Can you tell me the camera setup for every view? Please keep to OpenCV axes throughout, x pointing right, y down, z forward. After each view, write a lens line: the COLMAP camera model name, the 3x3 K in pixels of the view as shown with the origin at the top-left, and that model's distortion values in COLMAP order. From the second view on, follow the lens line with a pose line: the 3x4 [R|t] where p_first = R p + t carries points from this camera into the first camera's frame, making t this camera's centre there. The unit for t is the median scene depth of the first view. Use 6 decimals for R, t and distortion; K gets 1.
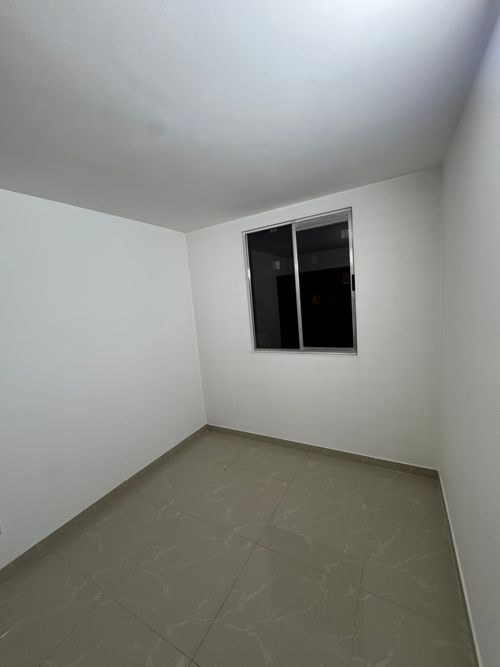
lens RADIAL K [[266.3, 0, 251.2], [0, 266.3, 332.6], [0, 0, 1]] dist [-0.000508, 0.000420]
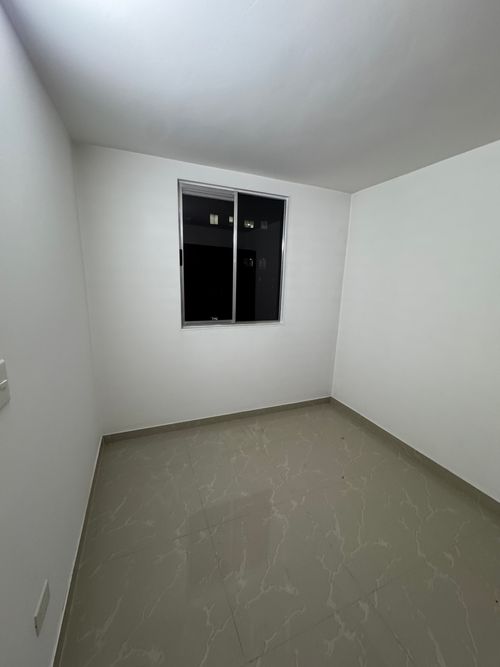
lens RADIAL K [[266.3, 0, 251.2], [0, 266.3, 332.6], [0, 0, 1]] dist [-0.000508, 0.000420]
pose [[0.615767, -0.072933, 0.784546, -0.626381], [0.002932, 0.995912, 0.090281, 0.006329], [-0.787923, -0.053292, 0.613464, 0.354596]]
